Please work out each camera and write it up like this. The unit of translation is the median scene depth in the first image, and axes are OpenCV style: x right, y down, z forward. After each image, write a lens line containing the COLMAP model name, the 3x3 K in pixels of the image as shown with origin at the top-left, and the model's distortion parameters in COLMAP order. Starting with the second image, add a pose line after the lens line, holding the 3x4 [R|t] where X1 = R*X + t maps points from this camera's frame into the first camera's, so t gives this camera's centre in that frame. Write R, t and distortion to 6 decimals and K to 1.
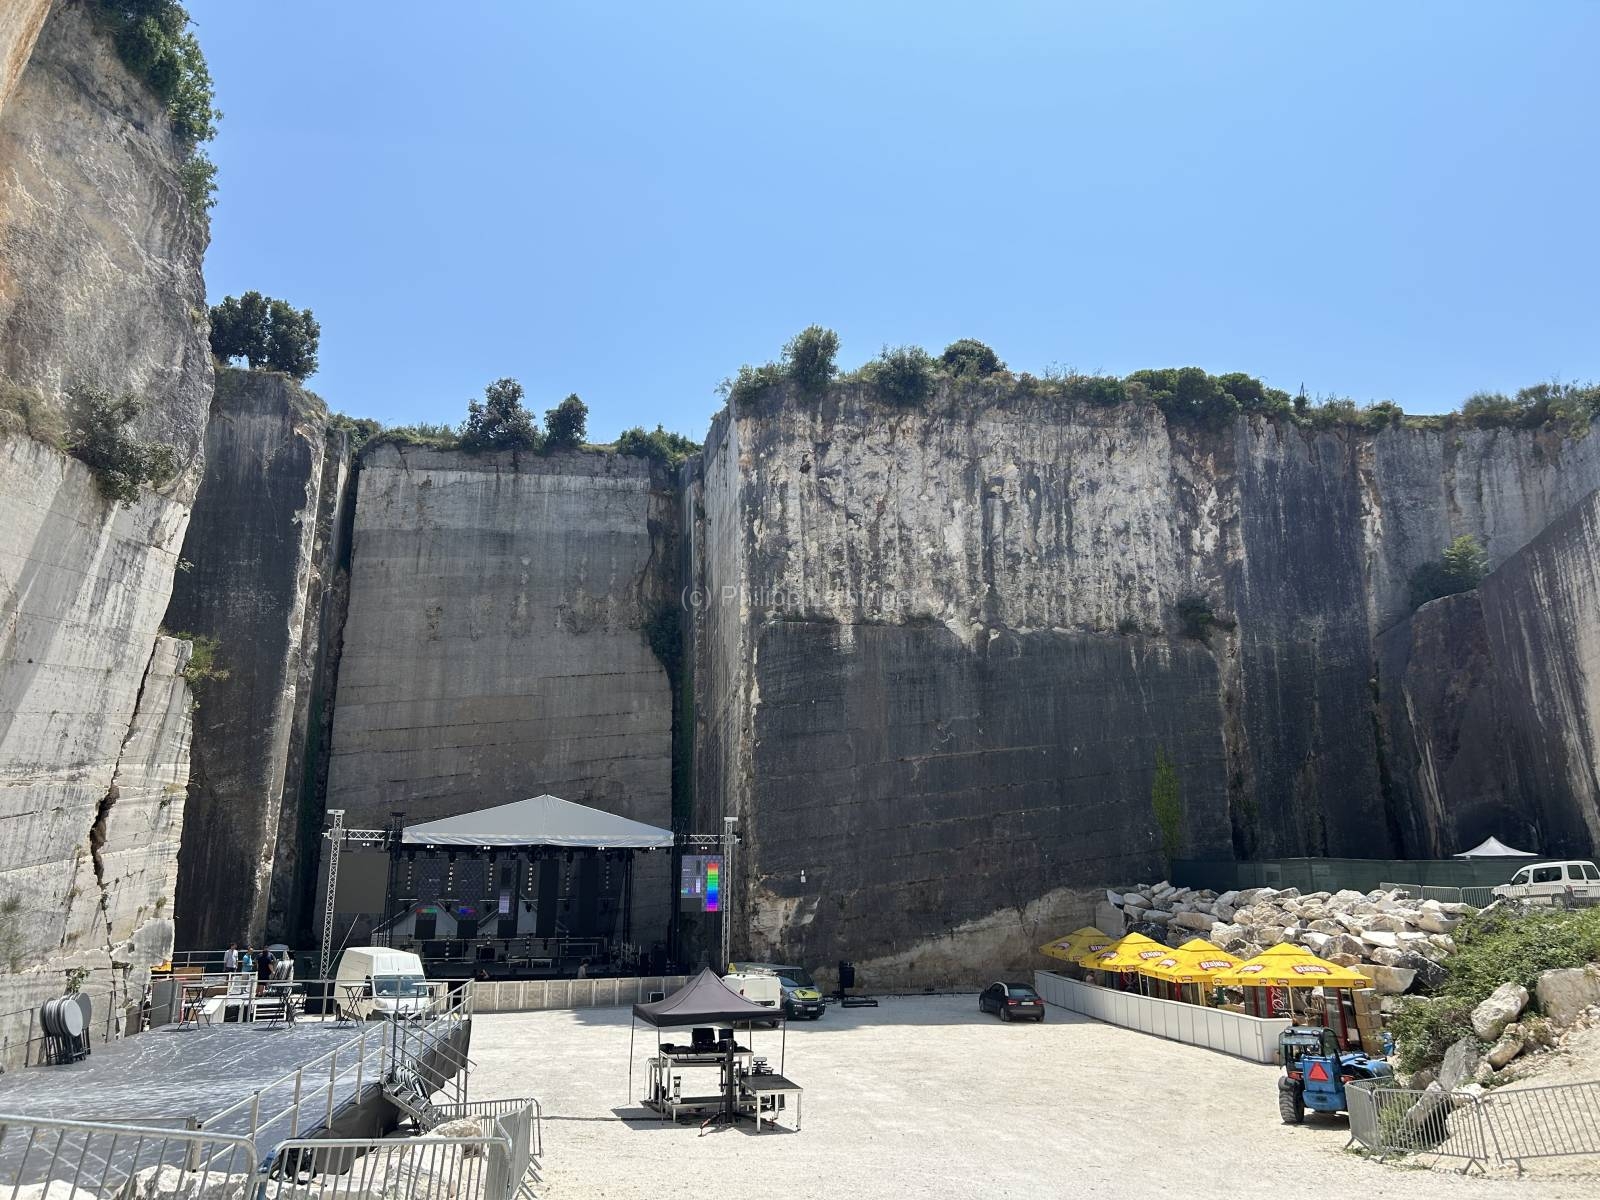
lens RADIAL K [[1233.4, 0, 799.2], [0, 1233.4, 595.2], [0, 0, 1]] dist [0.092535, -0.086340]
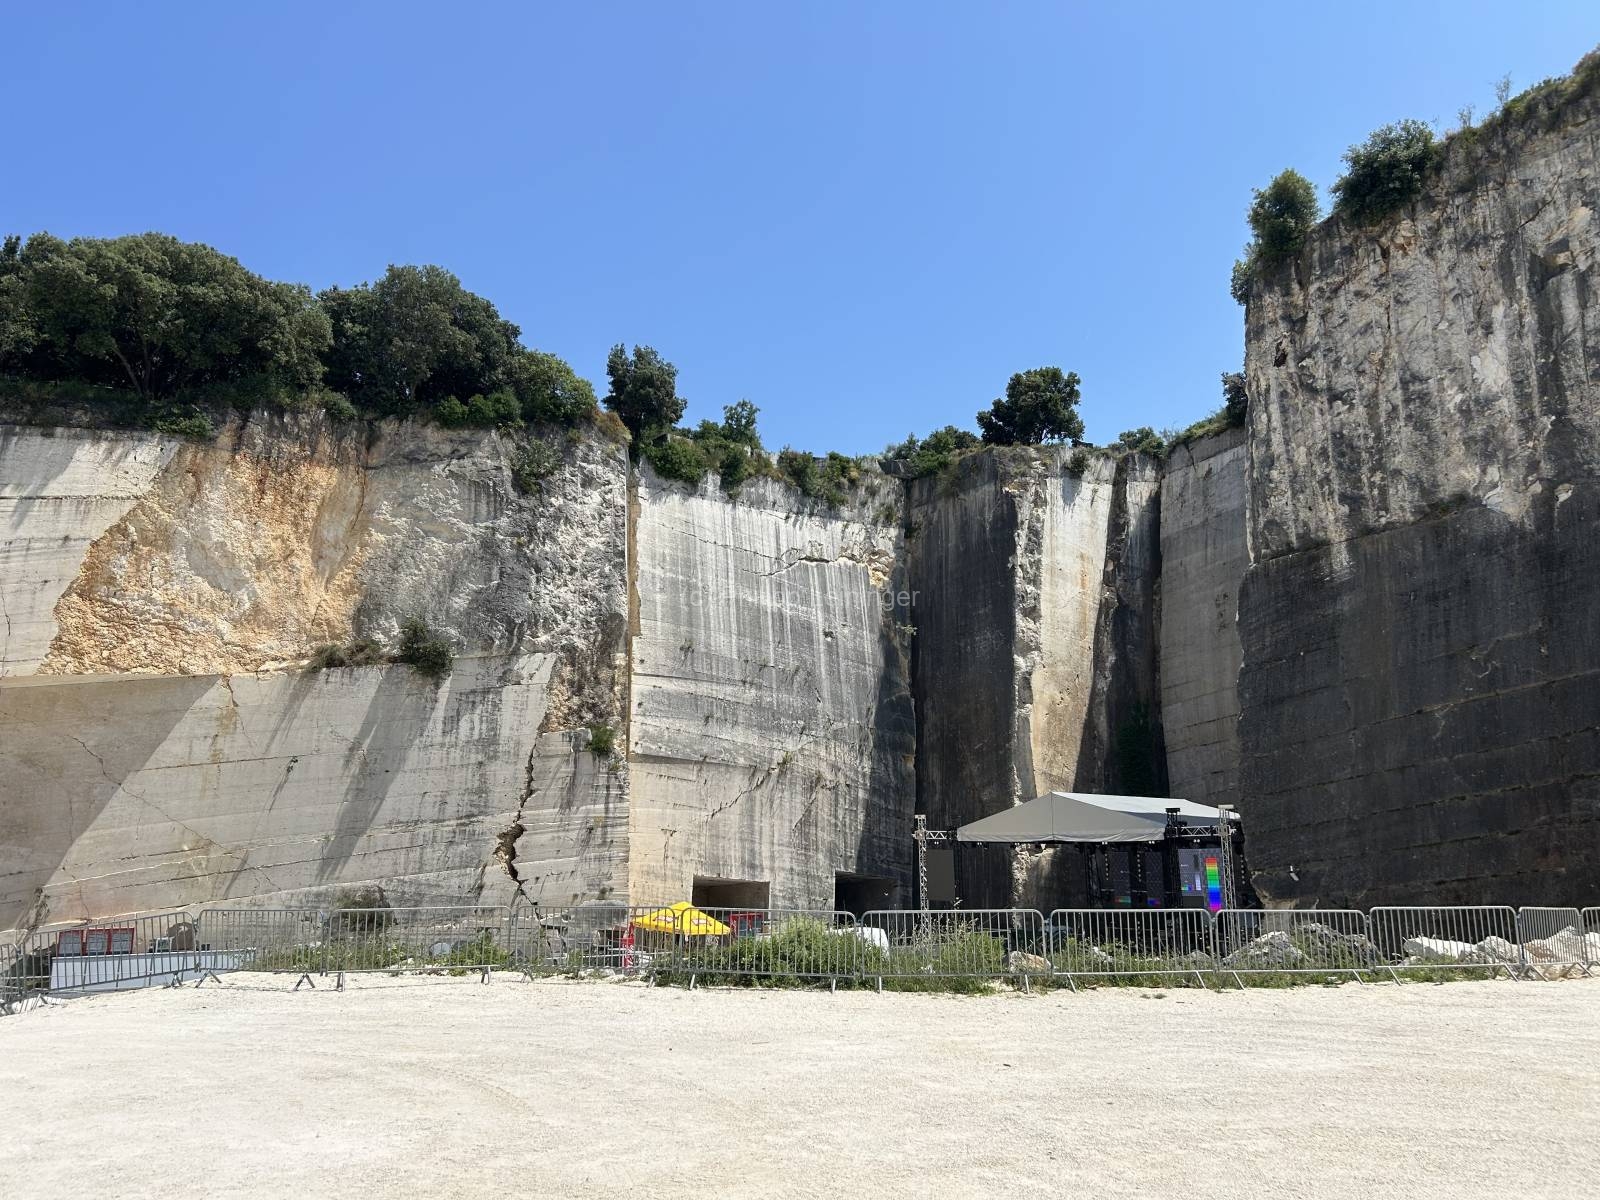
lens RADIAL K [[1233.4, 0, 768.5], [0, 1233.4, 620.6], [0, 0, 1]] dist [0.092535, -0.086340]
pose [[0.307623, -0.186474, -0.933057, 0.619625], [0.222533, 0.967513, -0.119992, 0.081613], [0.925120, -0.170724, 0.339126, 0.396236]]
